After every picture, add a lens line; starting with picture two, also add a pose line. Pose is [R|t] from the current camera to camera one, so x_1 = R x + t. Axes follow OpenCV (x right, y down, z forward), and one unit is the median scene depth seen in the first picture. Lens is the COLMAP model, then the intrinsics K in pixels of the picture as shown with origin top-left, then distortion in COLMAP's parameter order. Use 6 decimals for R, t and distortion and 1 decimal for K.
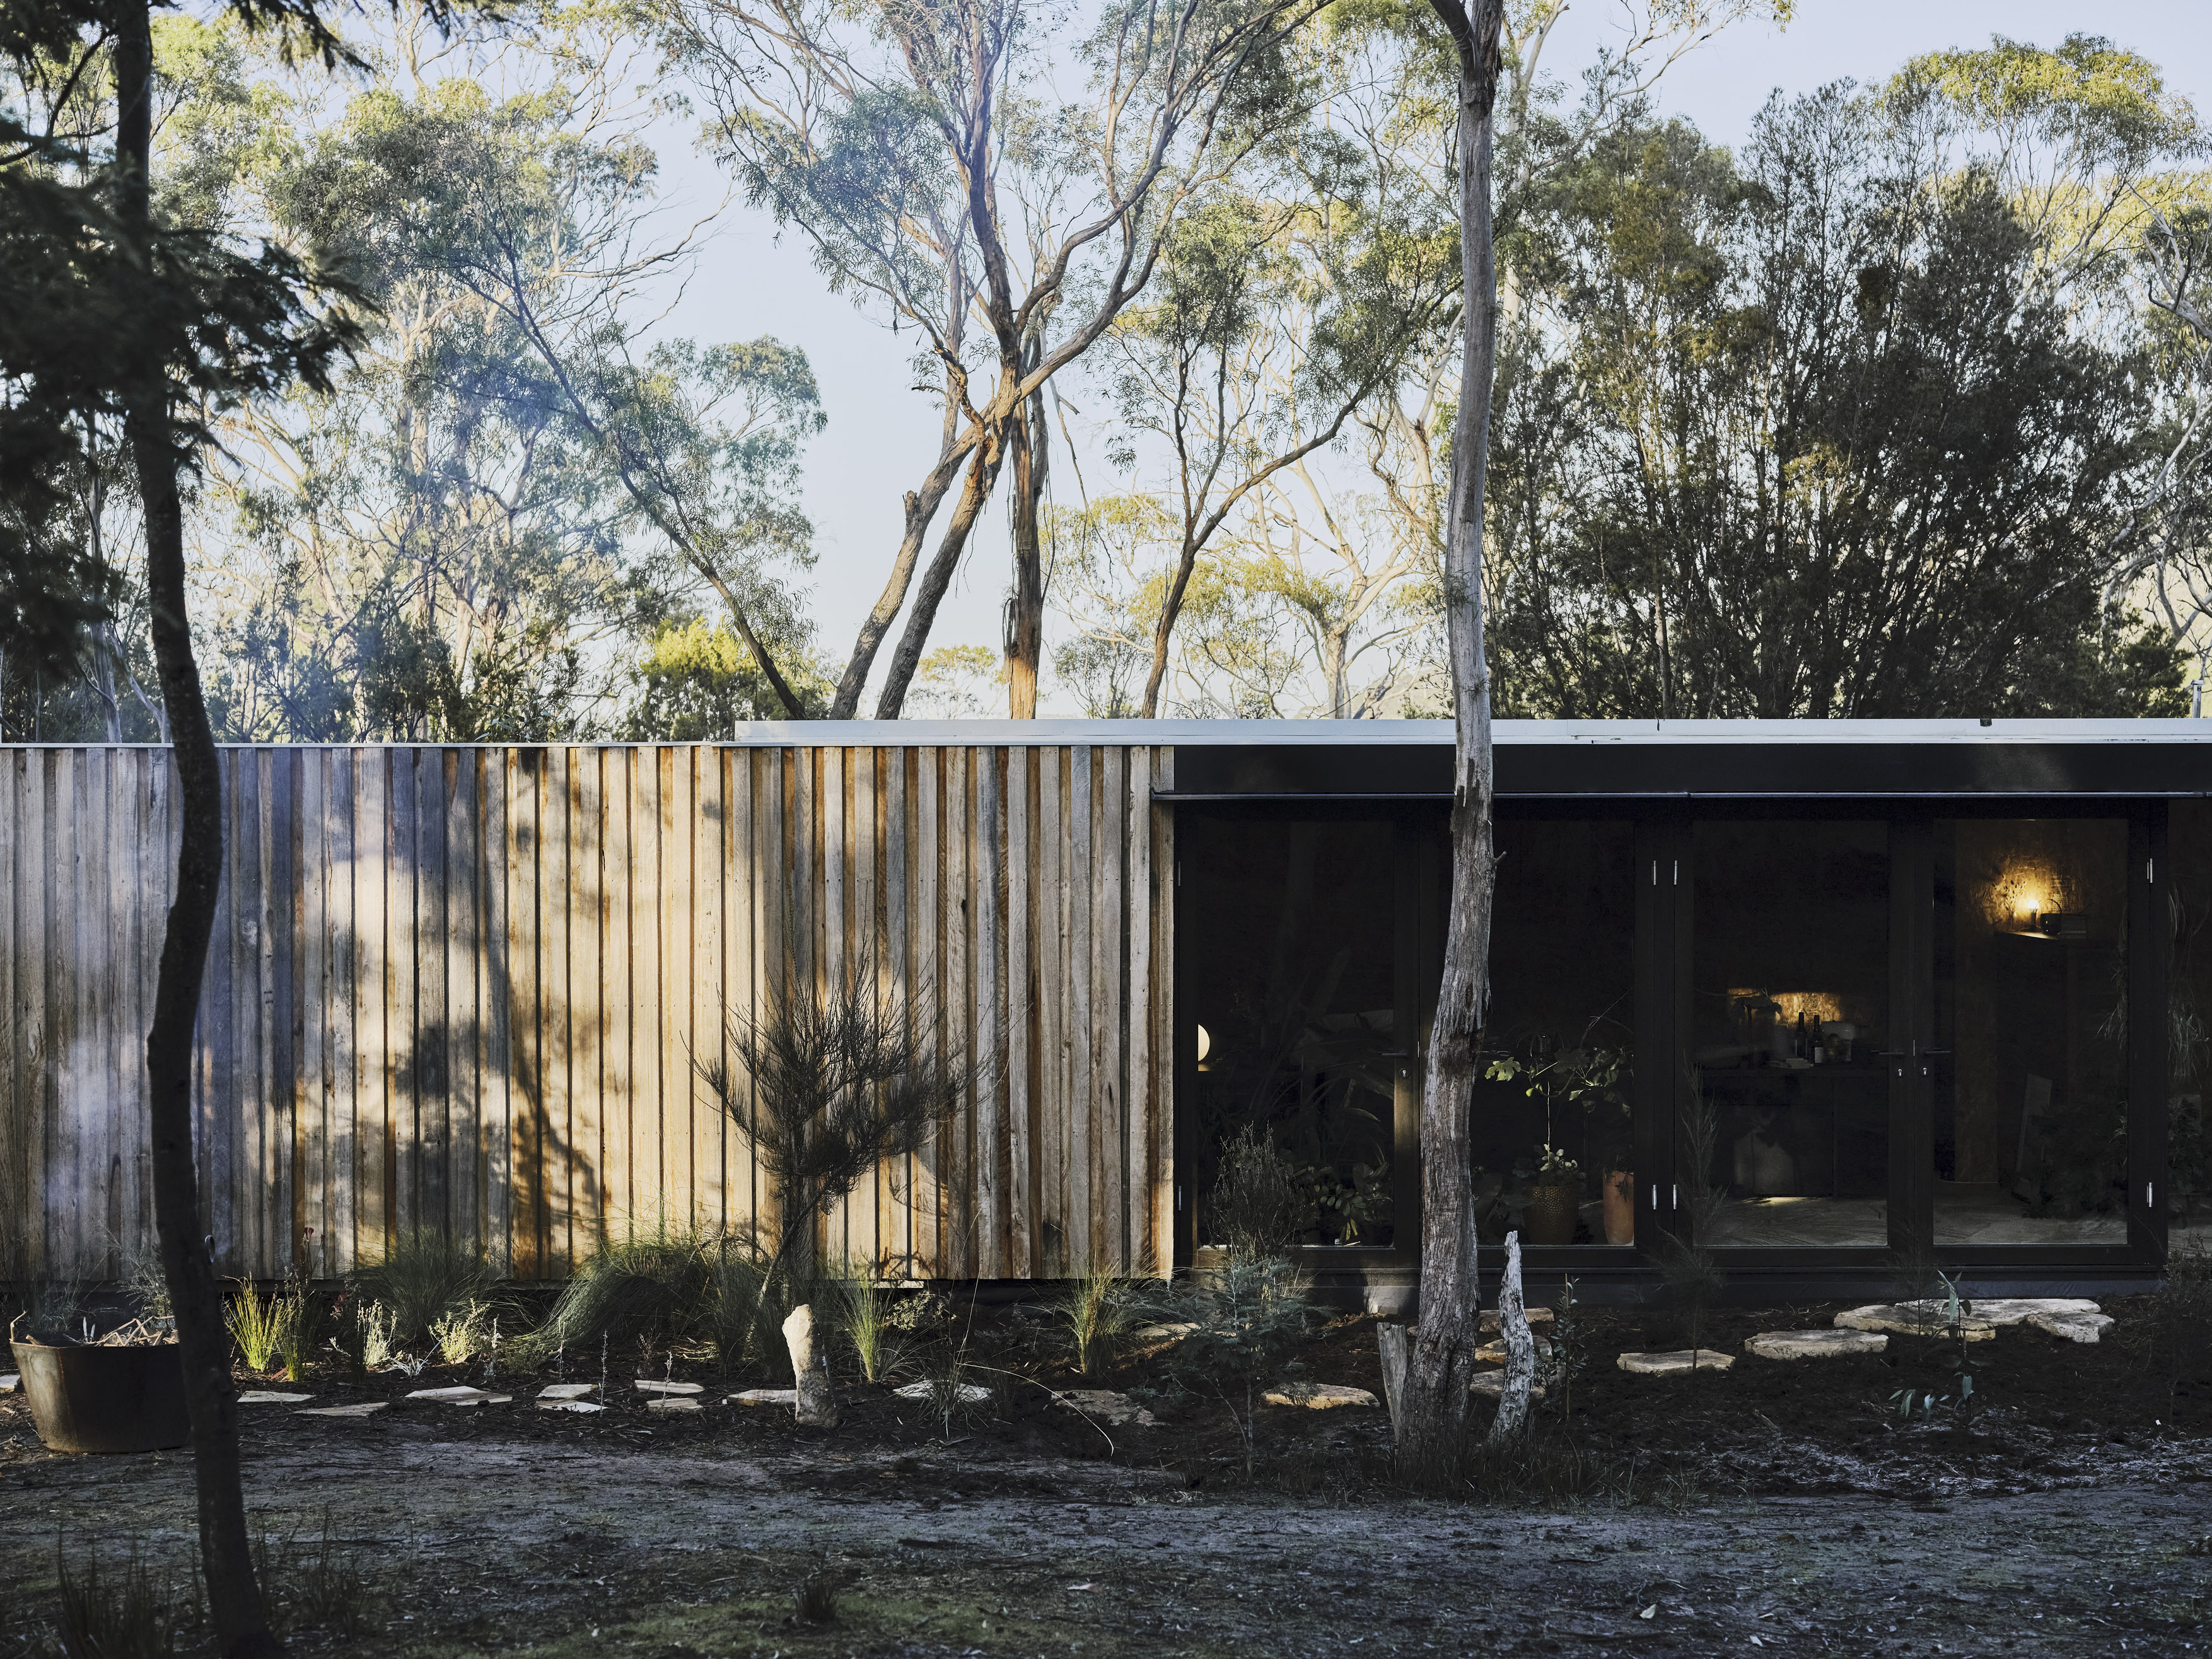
lens RADIAL K [[3228.2, 0, 1106.0], [0, 3228.2, 829.5], [0, 0, 1]] dist [-0.024089, 0.125106]
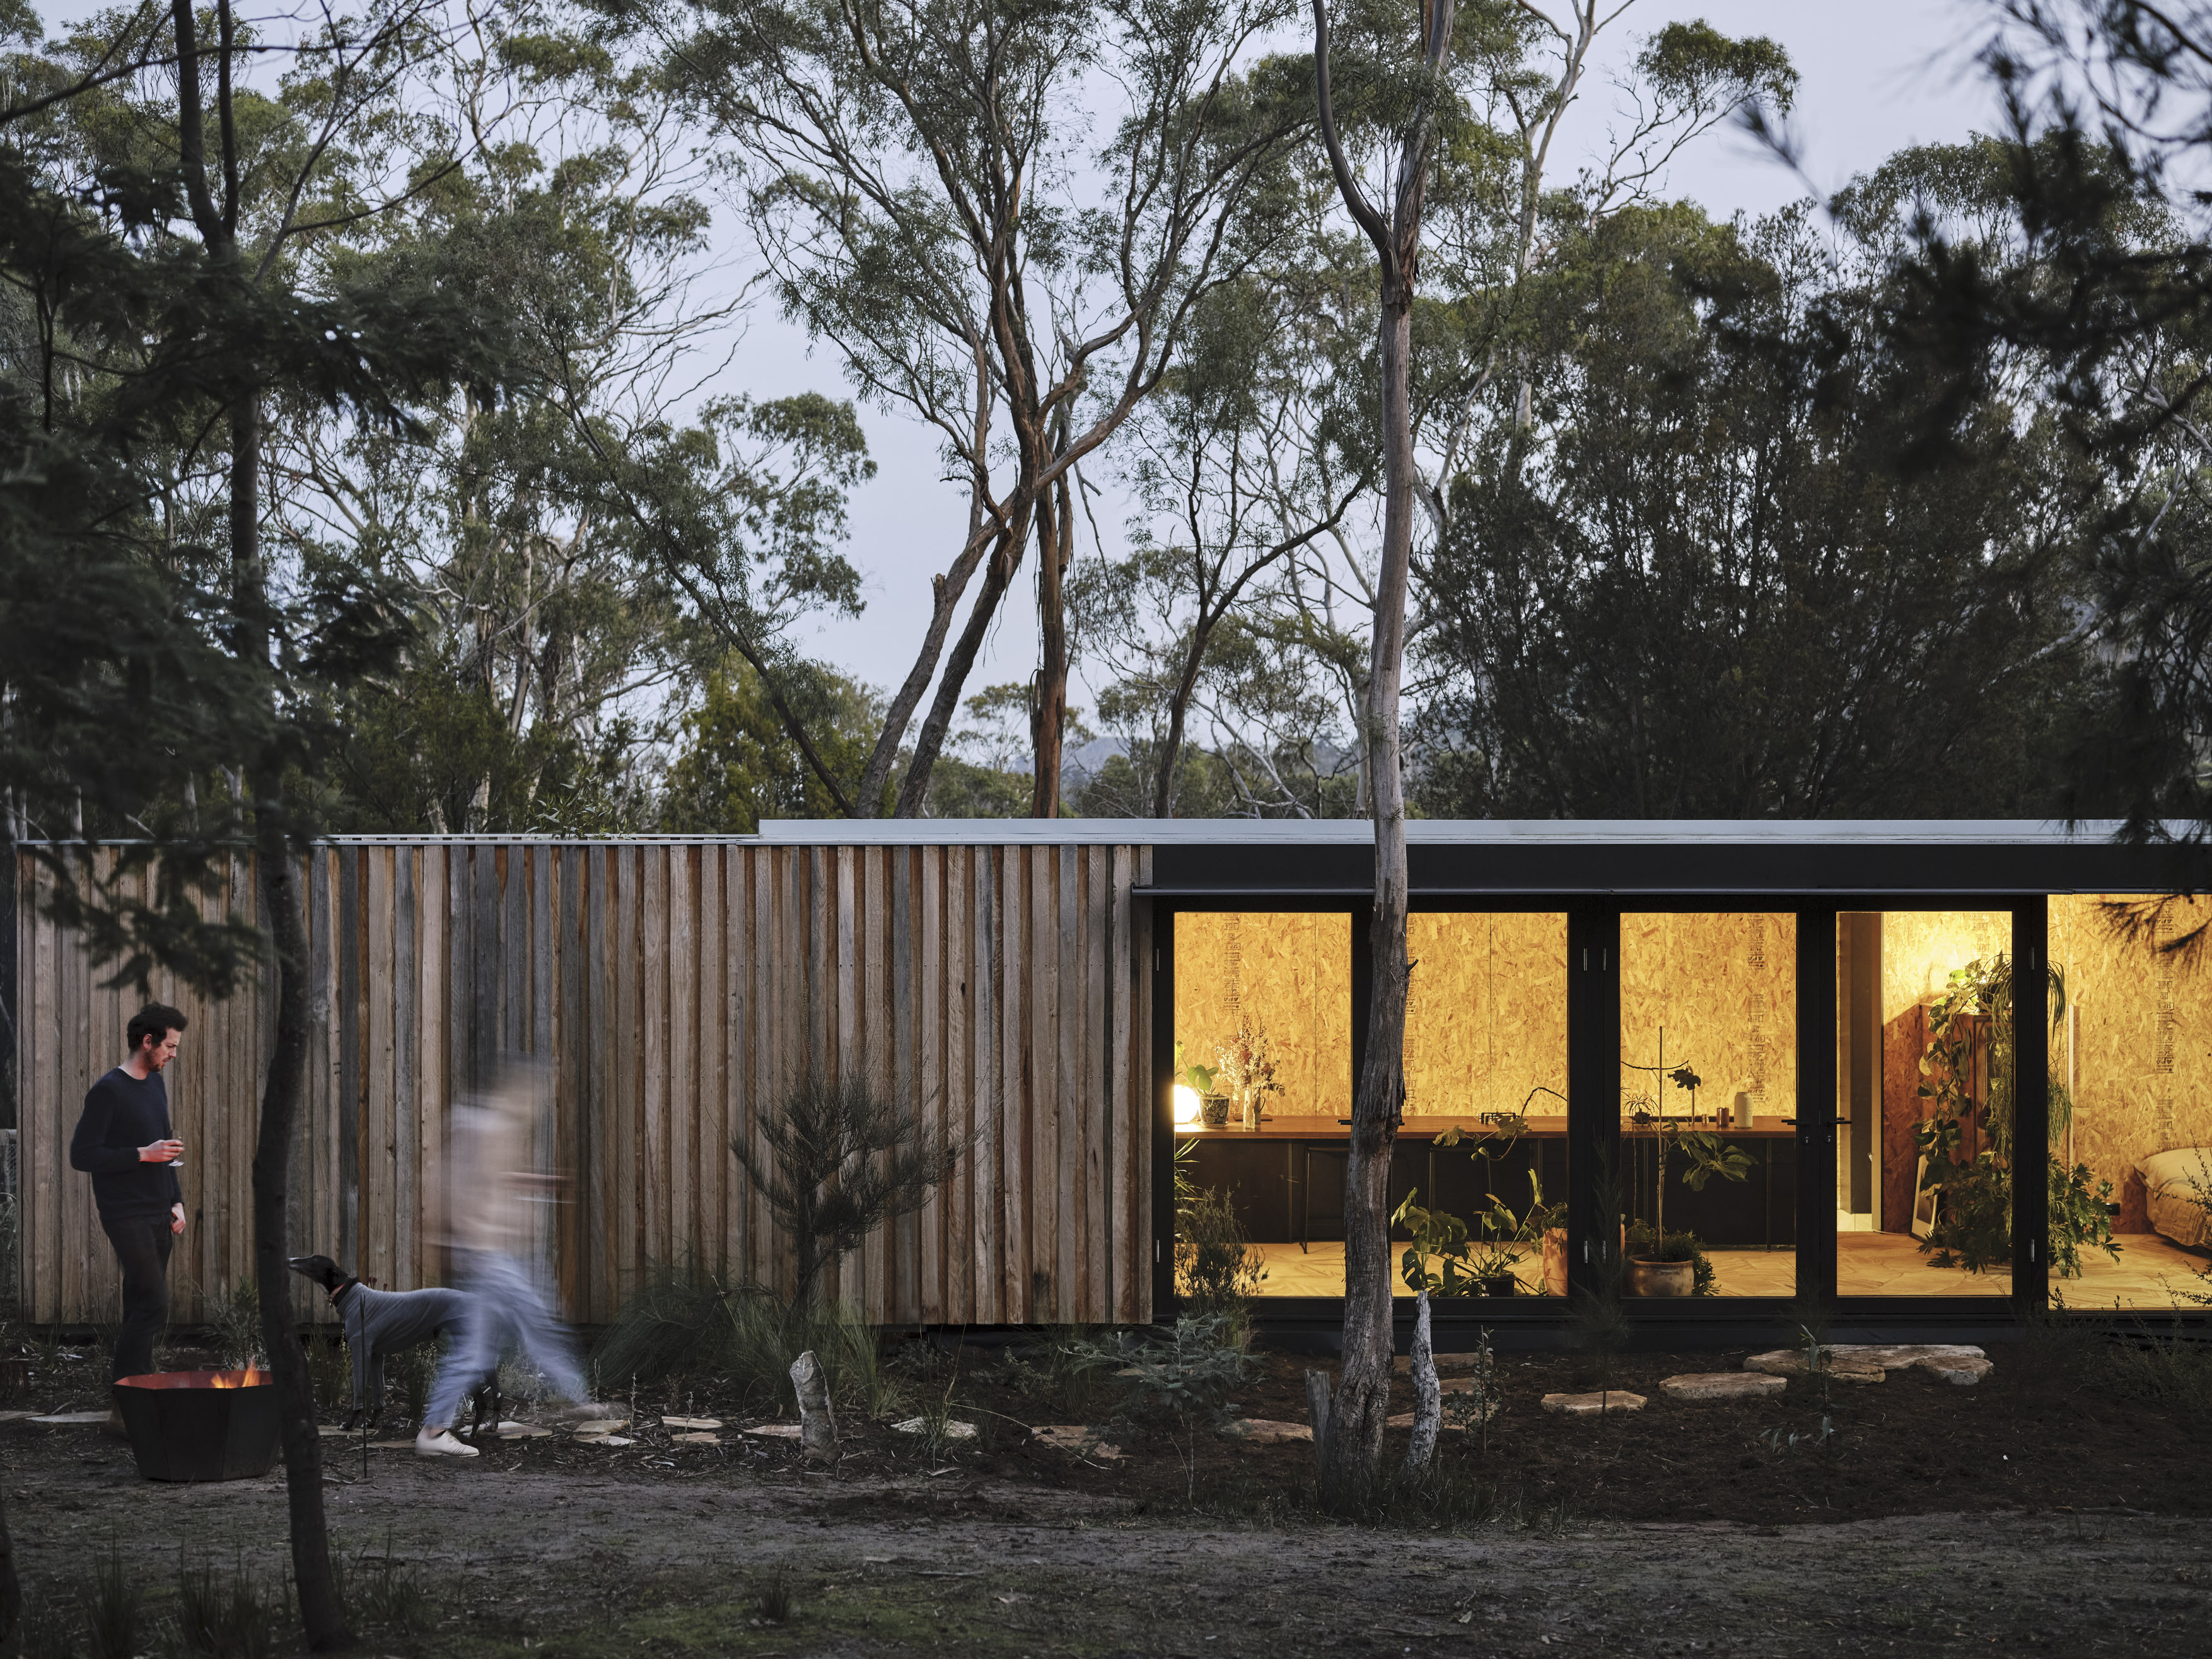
lens RADIAL K [[3212.1, 0, 1165.0], [0, 3212.1, 833.5], [0, 0, 1]] dist [-0.004565, 0.023071]
pose [[0.999996, 0.002455, 0.001302, 0.022673], [-0.002446, 0.999975, -0.006651, -0.021414], [-0.001318, 0.006648, 0.999977, -0.101891]]
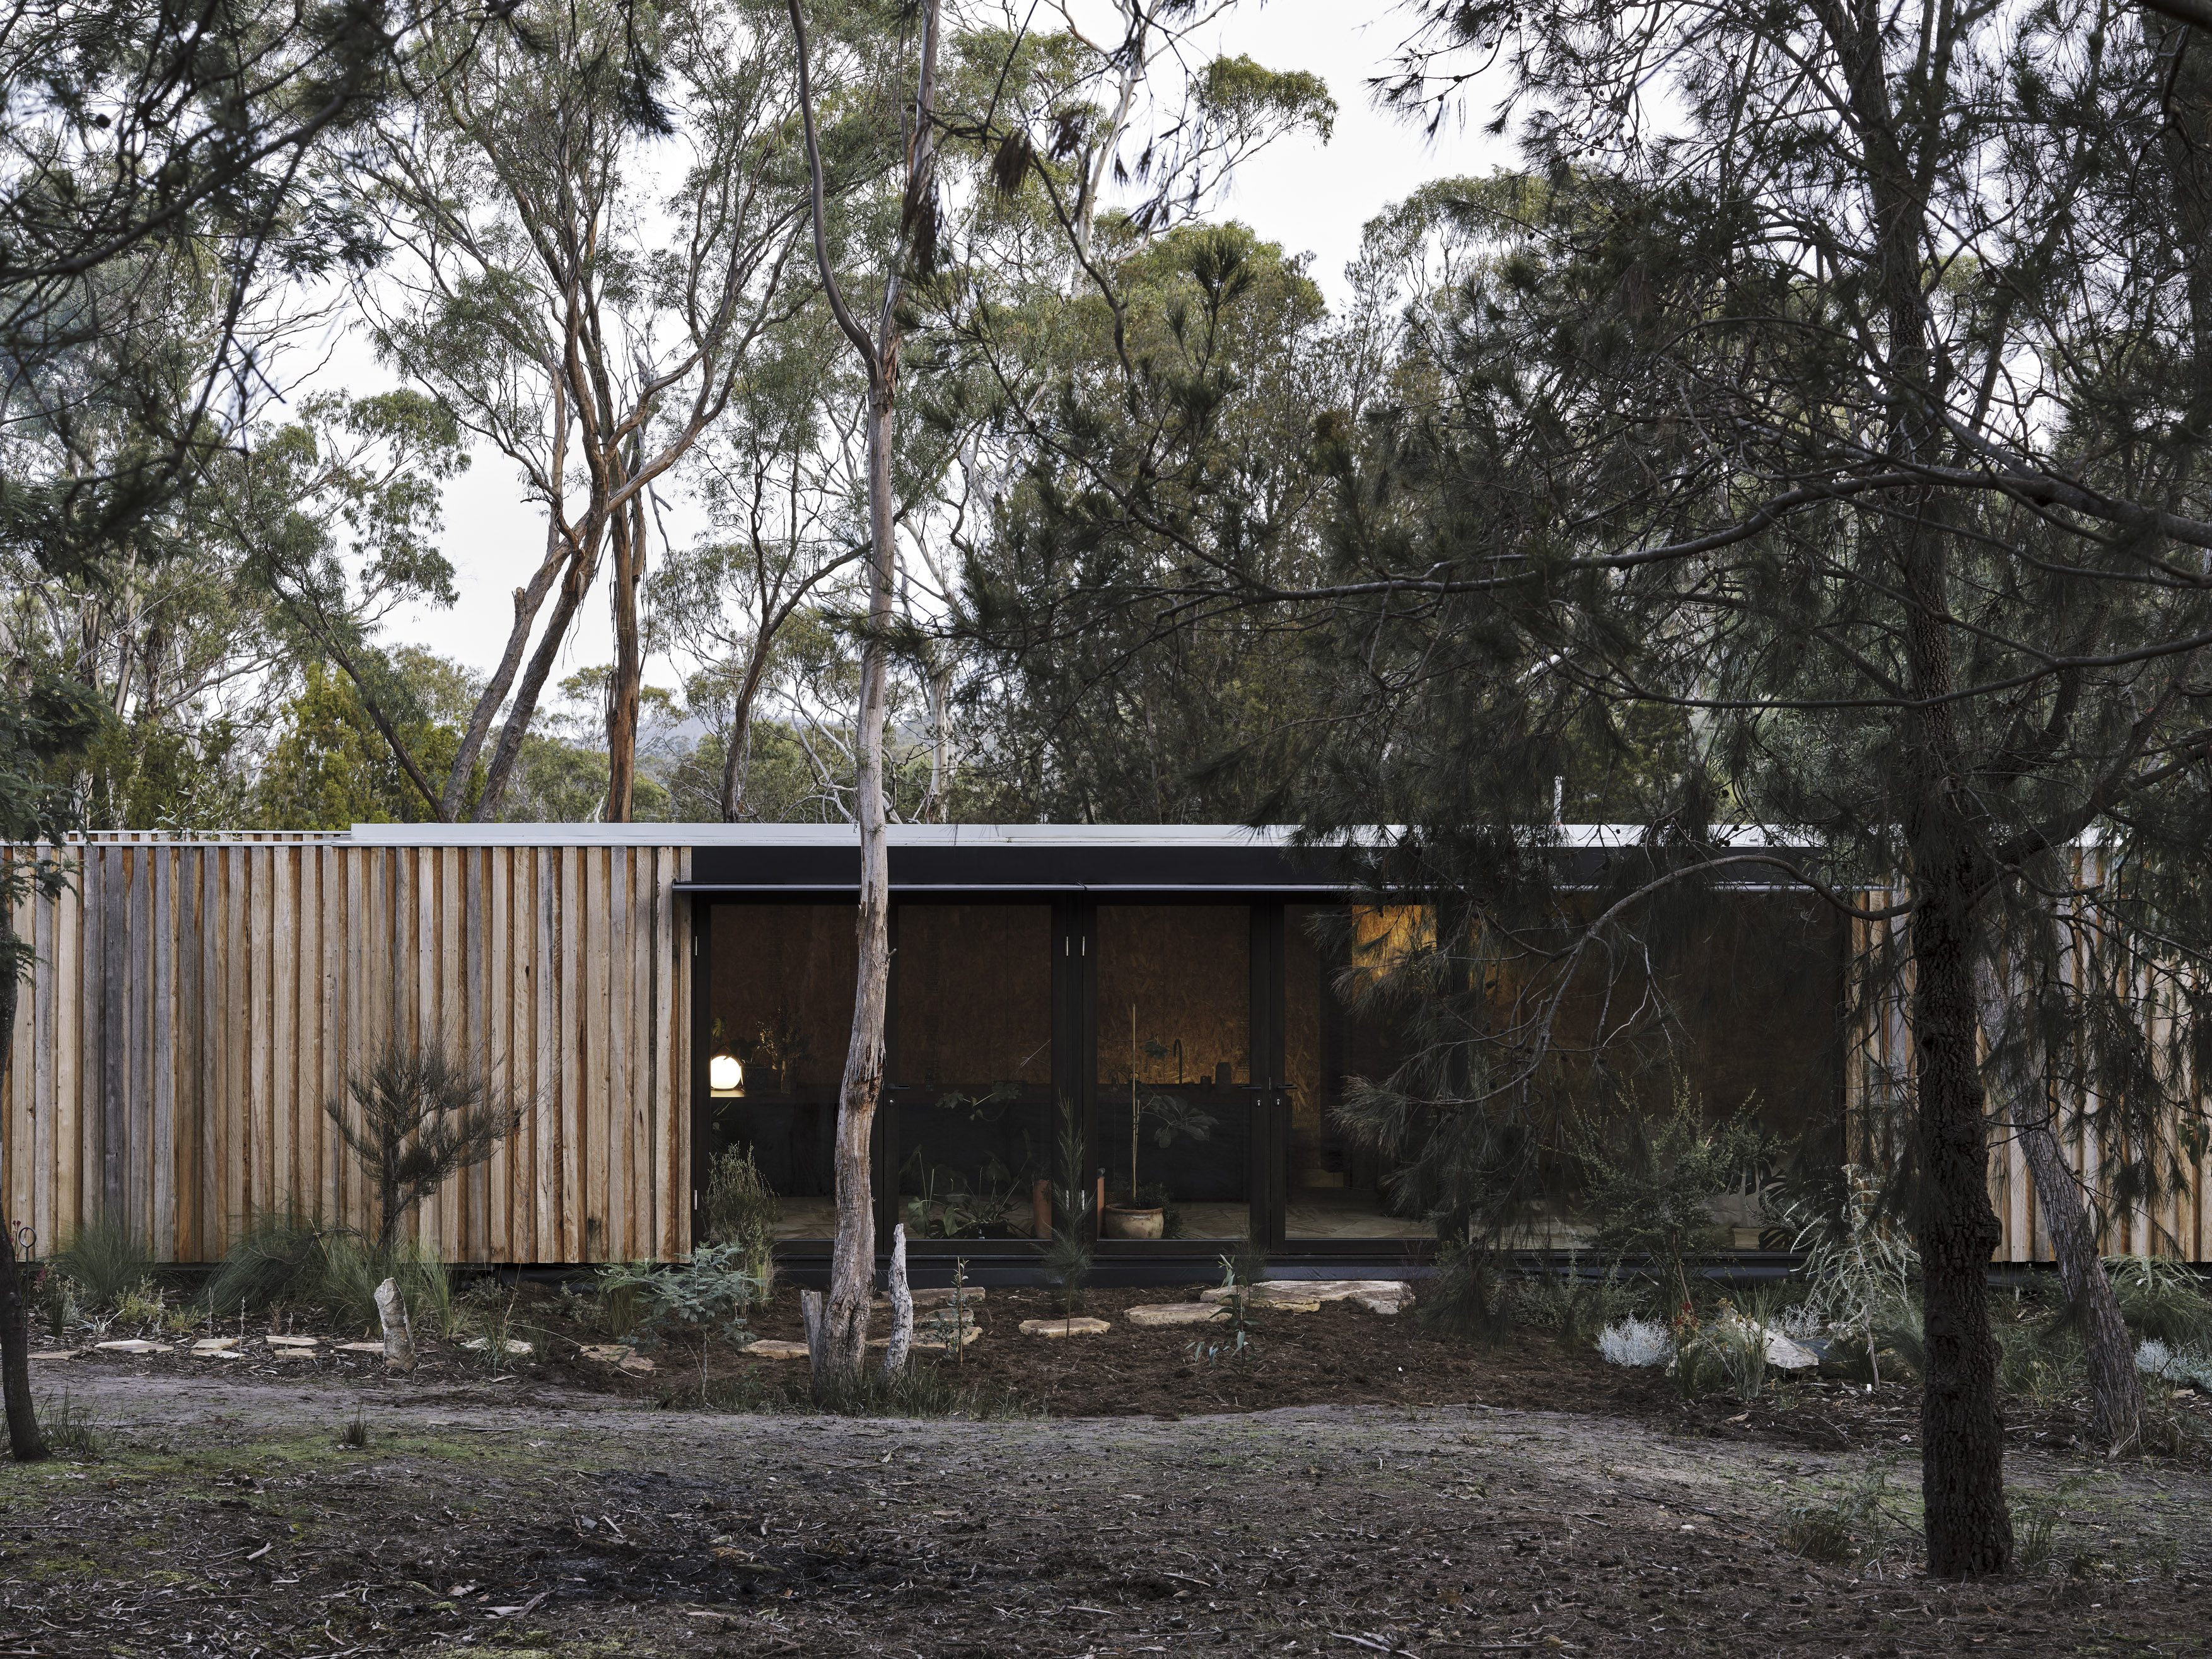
lens RADIAL K [[3237.8, 0, 761.5], [0, 3237.8, 757.4], [0, 0, 1]] dist [0.019818, -0.049973]
pose [[0.999993, 0.003651, -0.000171, 0.046633], [-0.003654, 0.999738, -0.022601, -0.030955], [0.000088, 0.022601, 0.999745, -0.276826]]
